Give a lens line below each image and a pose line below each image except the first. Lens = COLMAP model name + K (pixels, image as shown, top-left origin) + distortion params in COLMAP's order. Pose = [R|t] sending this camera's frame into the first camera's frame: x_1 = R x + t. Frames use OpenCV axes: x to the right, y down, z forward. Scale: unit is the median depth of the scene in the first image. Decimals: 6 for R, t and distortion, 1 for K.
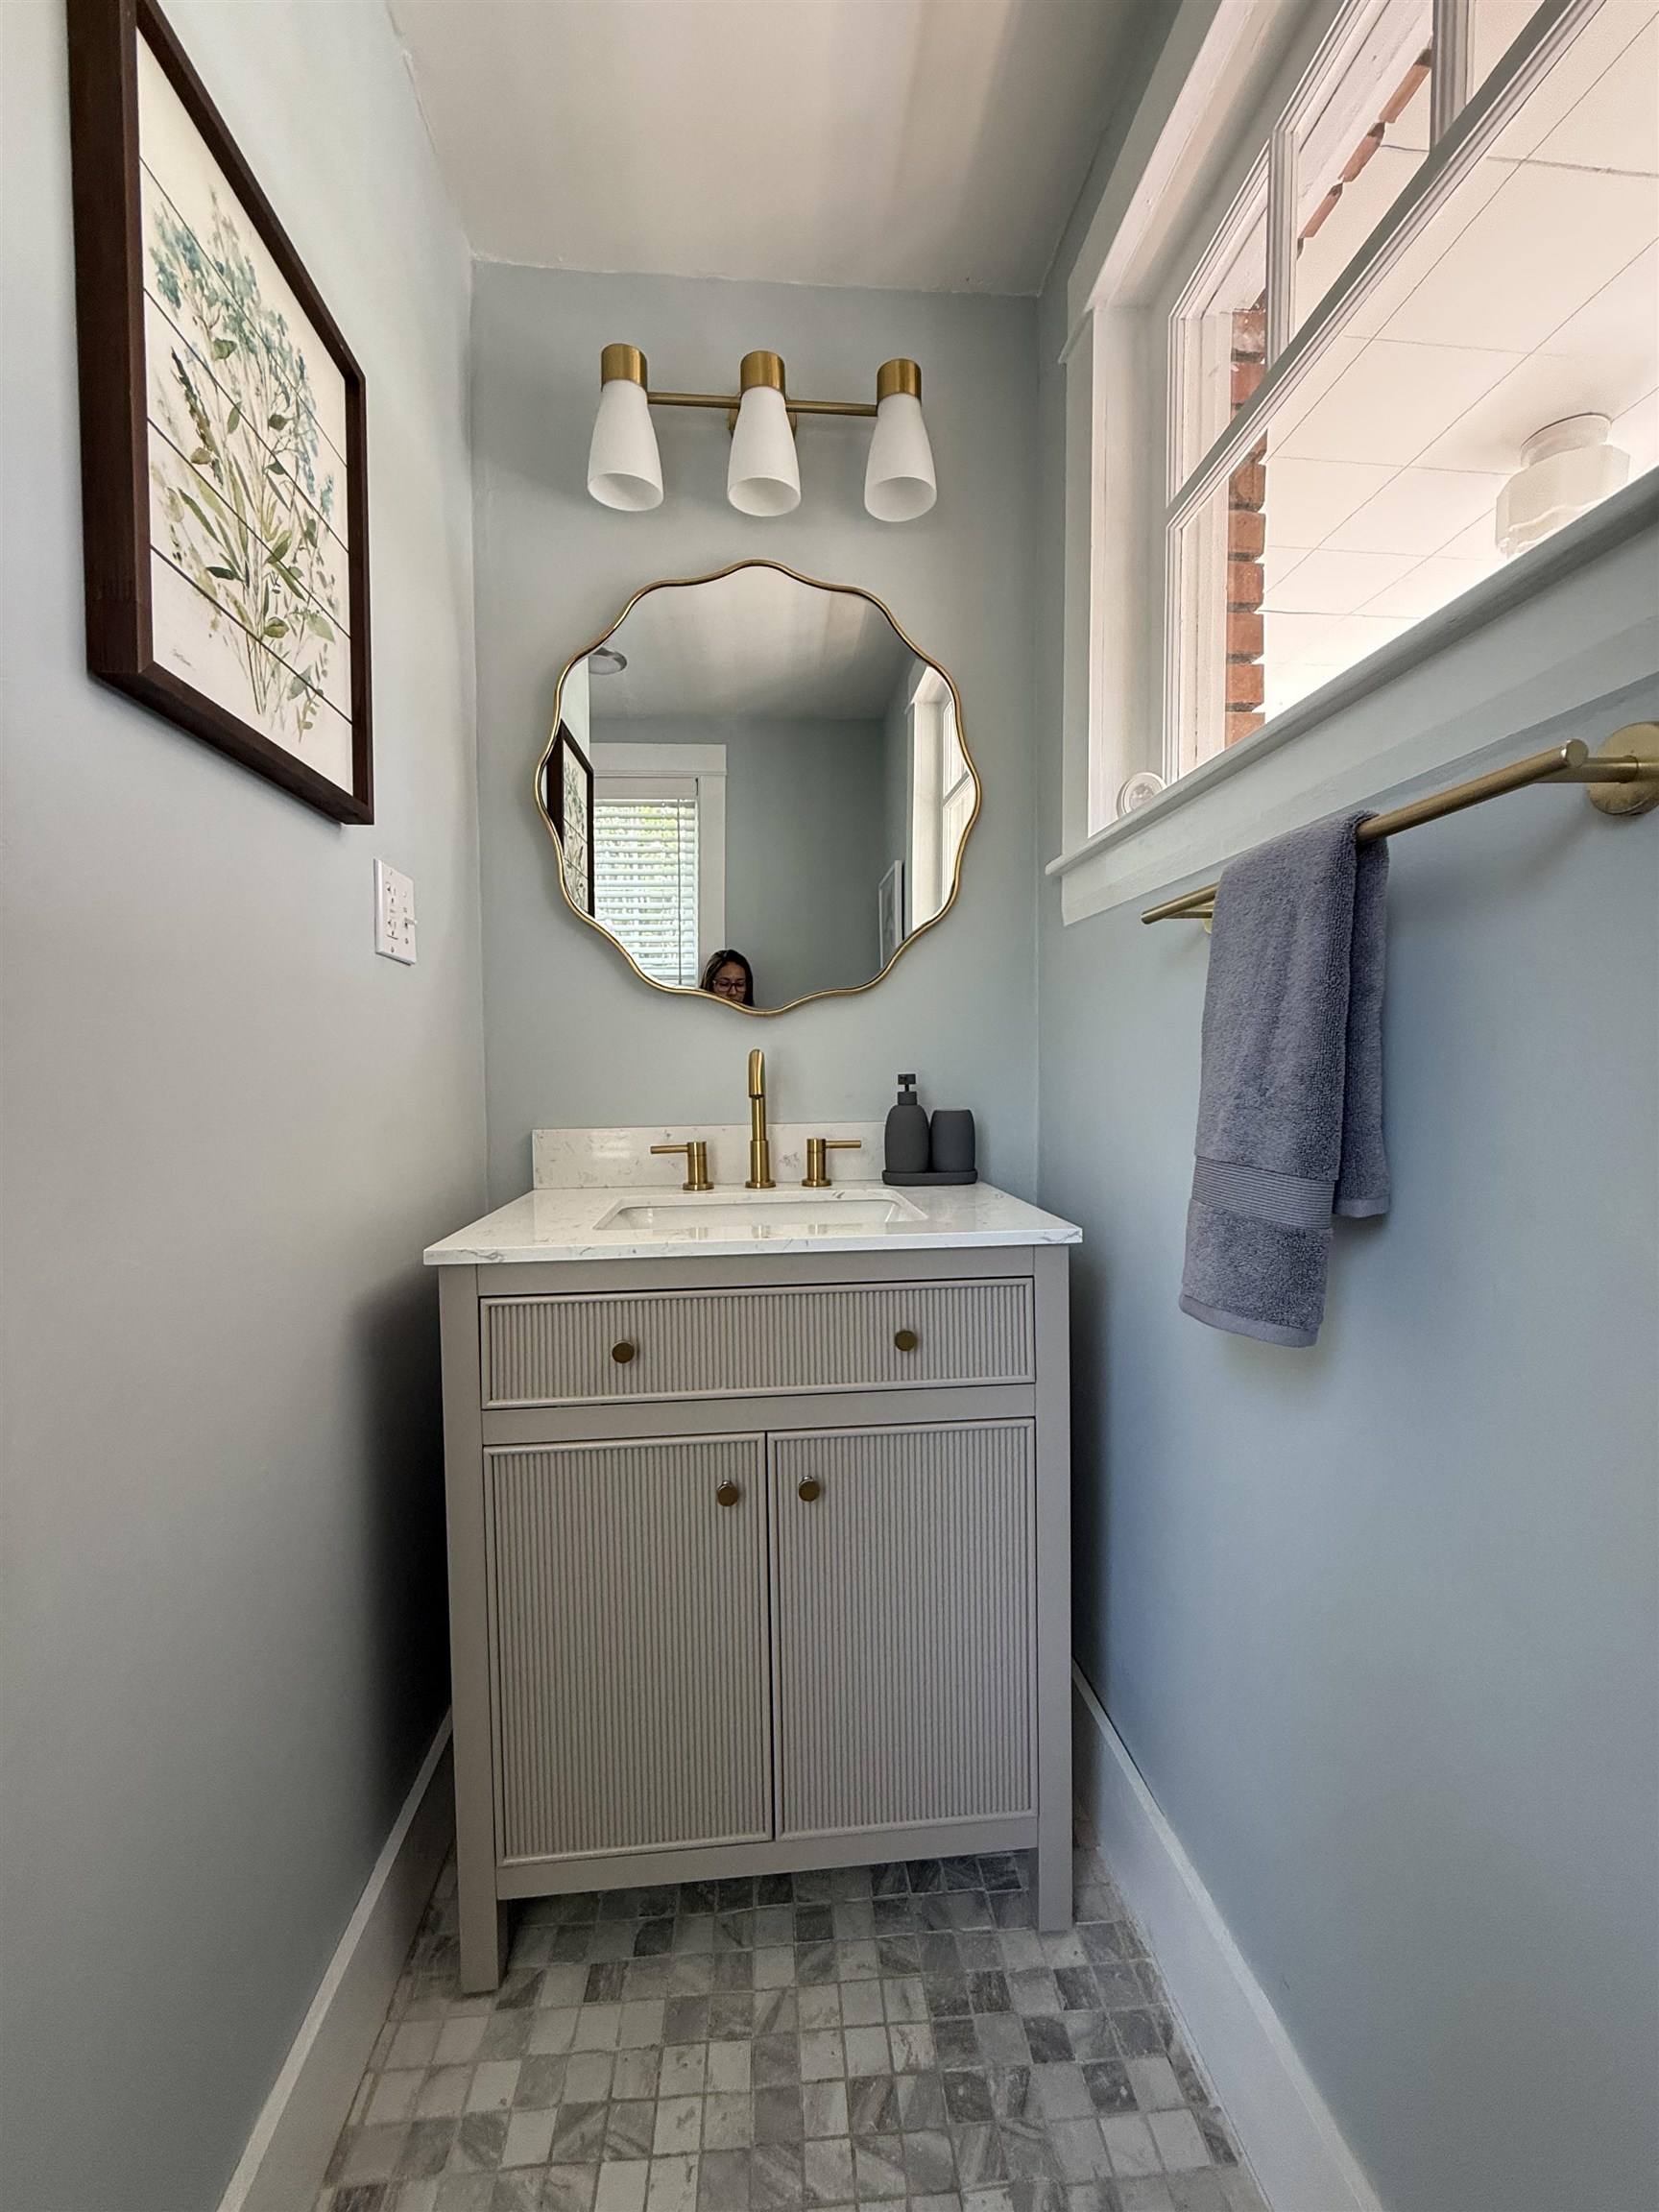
lens RADIAL K [[880.5, 0, 831.4], [0, 880.5, 1104.6], [0, 0, 1]] dist [-0.002540, 0.001047]
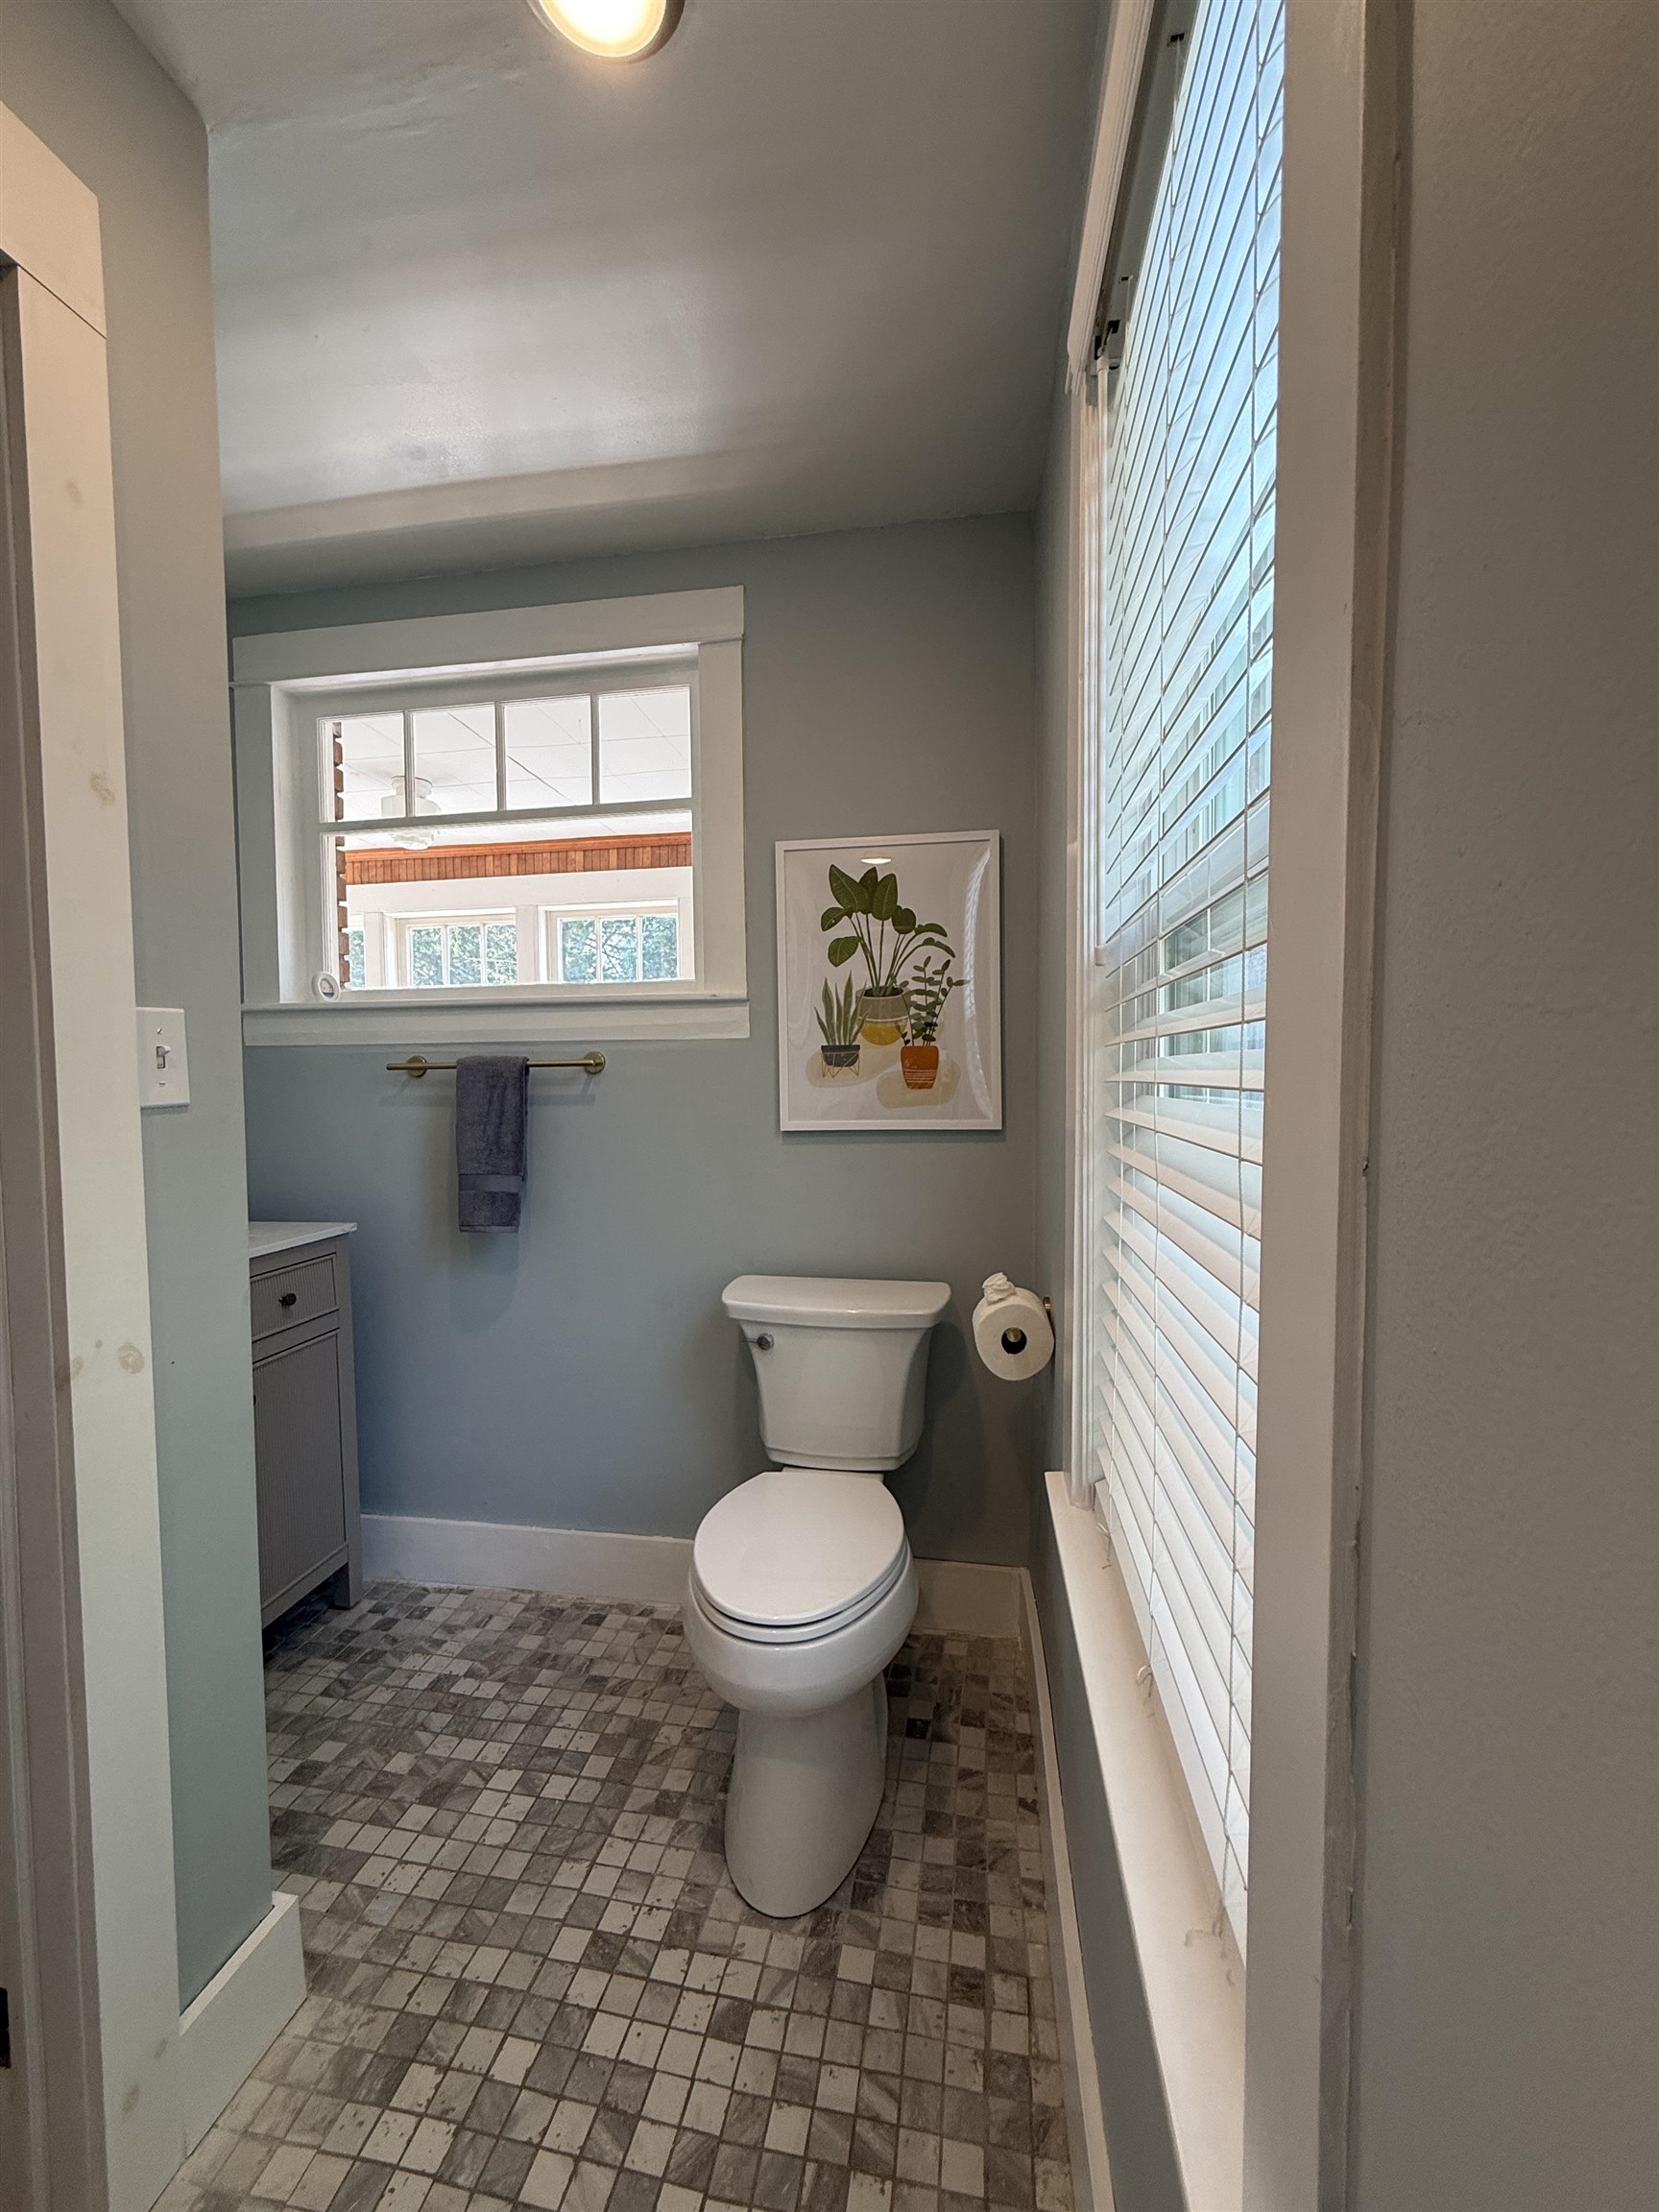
lens RADIAL K [[880.5, 0, 838.9], [0, 880.5, 1110.1], [0, 0, 1]] dist [-0.002540, 0.001047]
pose [[0.236133, -0.033061, 0.971158, -1.331686], [0.050960, 0.998467, 0.021600, -0.094074], [-0.970384, 0.044390, 0.237456, -0.501583]]
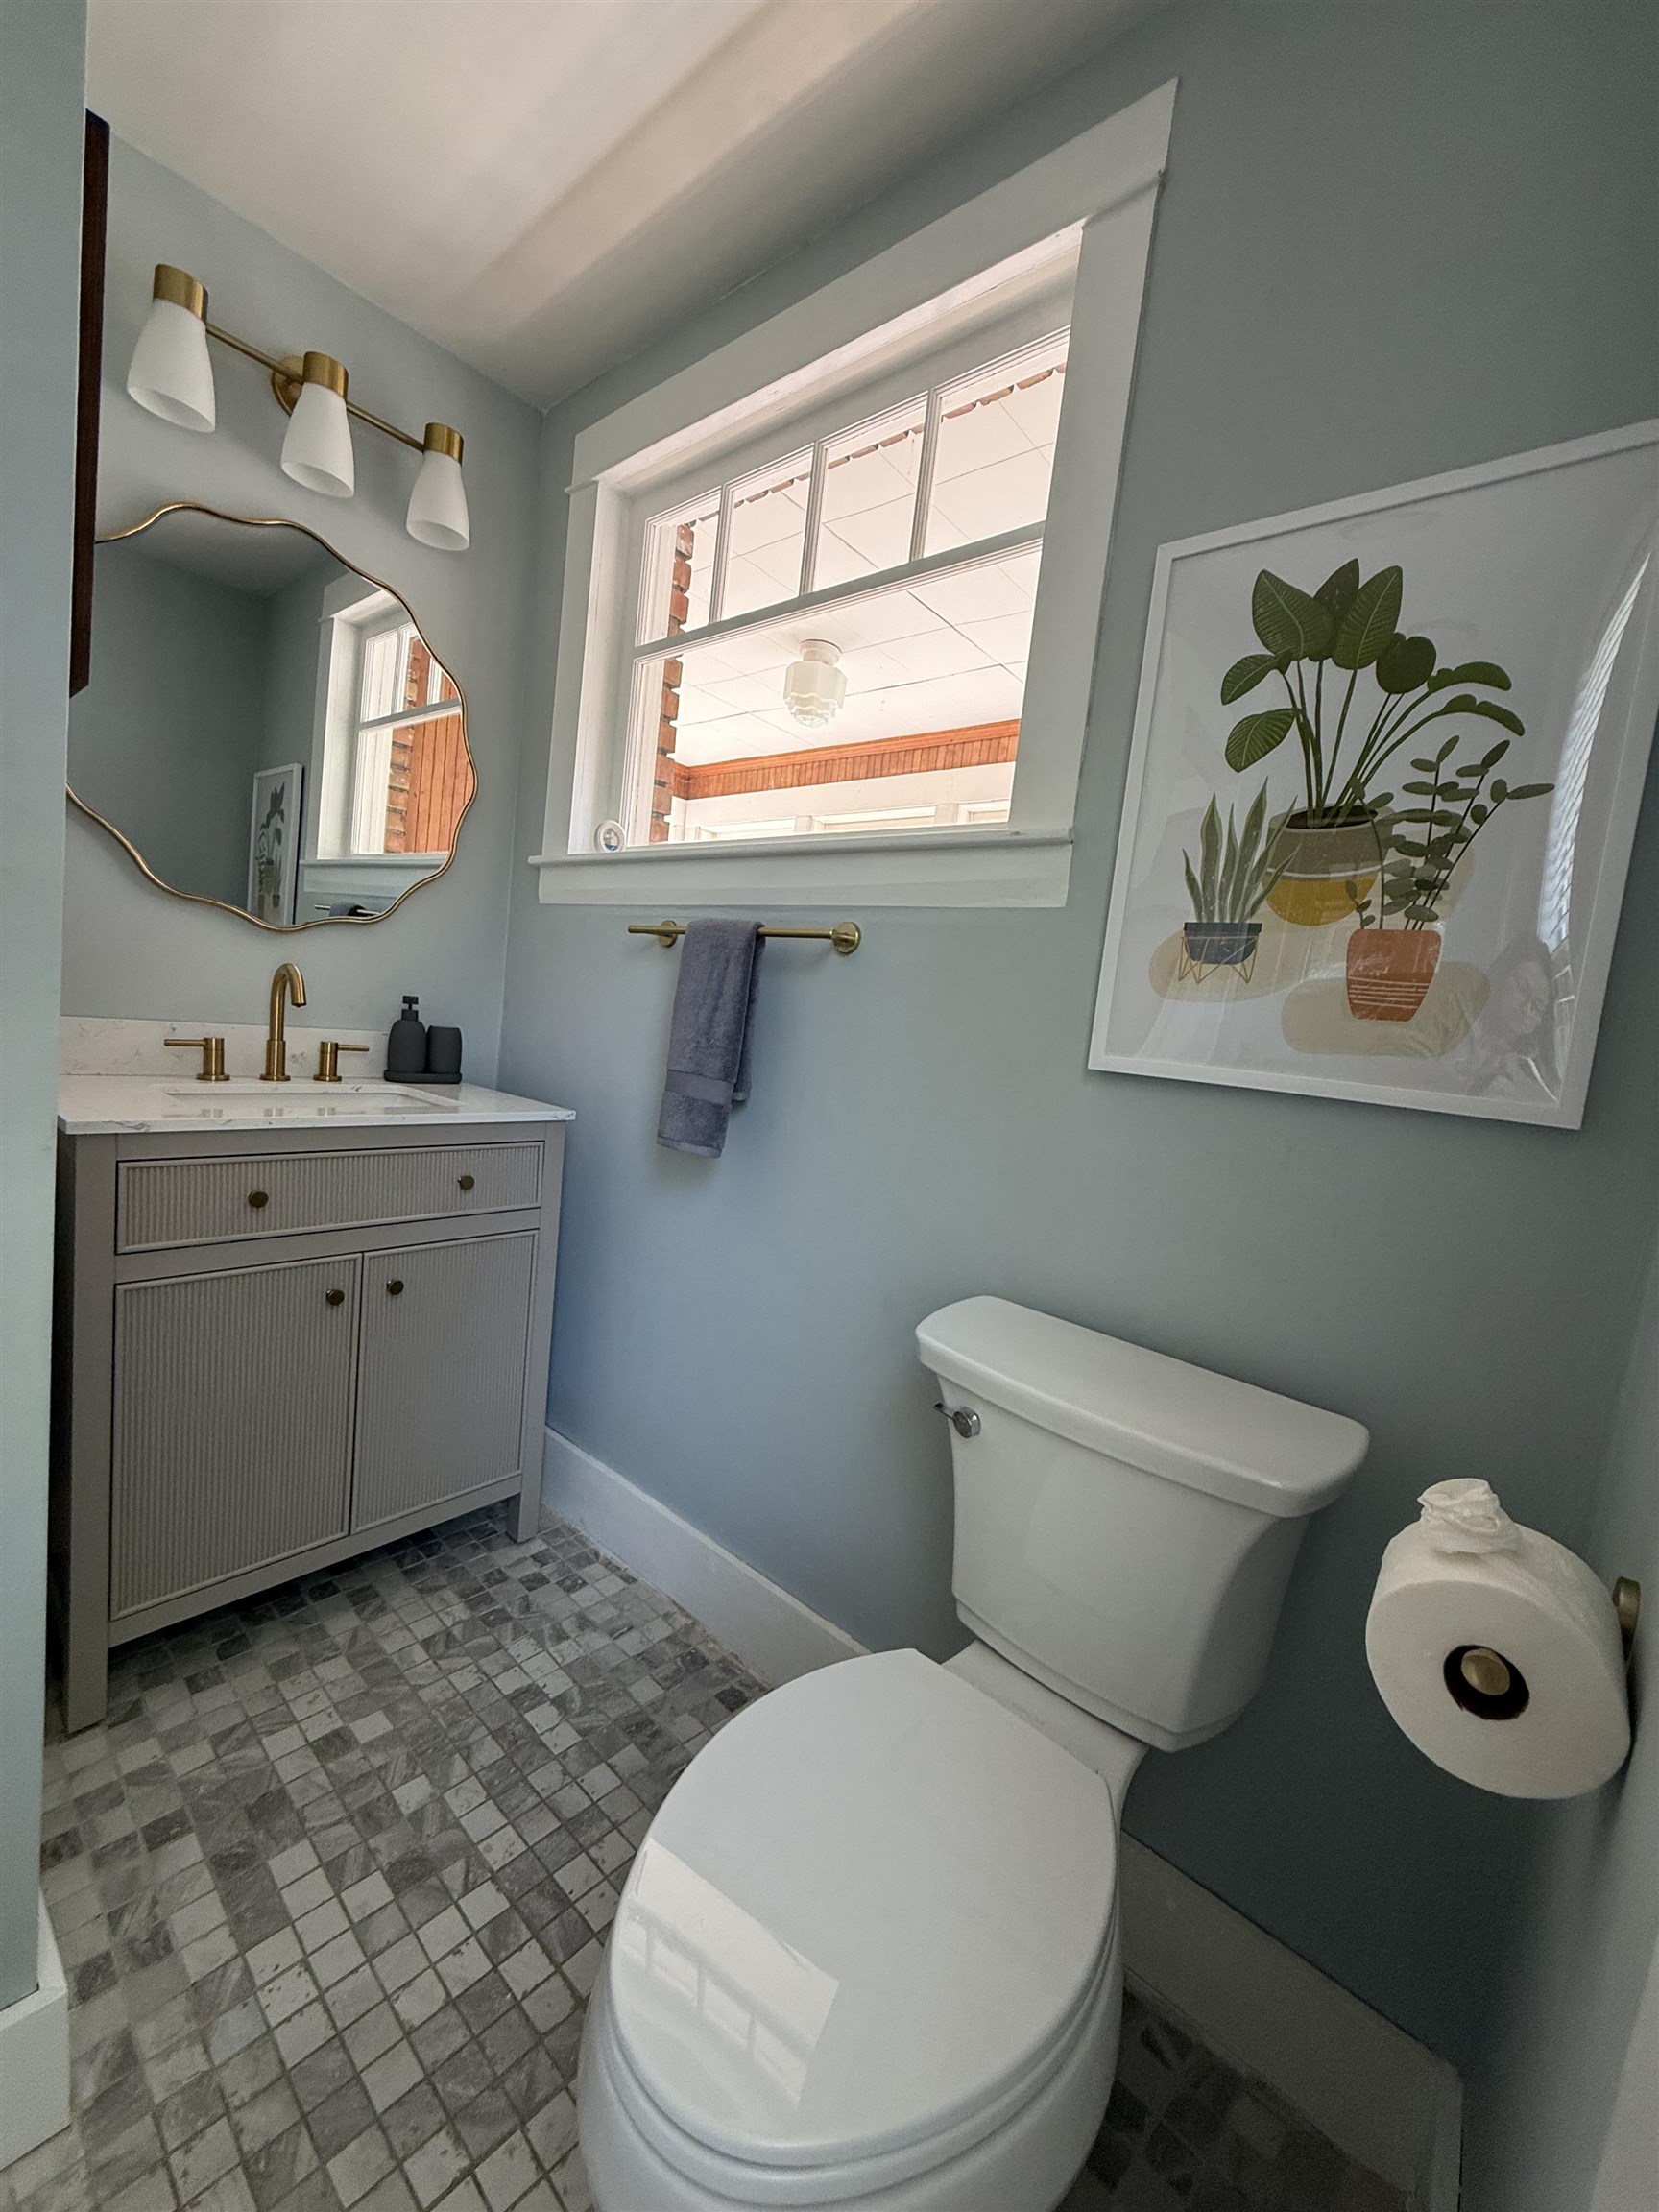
lens RADIAL K [[880.5, 0, 829.9], [0, 880.5, 1107.1], [0, 0, 1]] dist [-0.002540, 0.001047]
pose [[0.712307, 0.014184, 0.701725, -0.522094], [-0.084519, 0.994254, 0.065696, -0.013114], [-0.696761, -0.106104, 0.709413, -0.483454]]
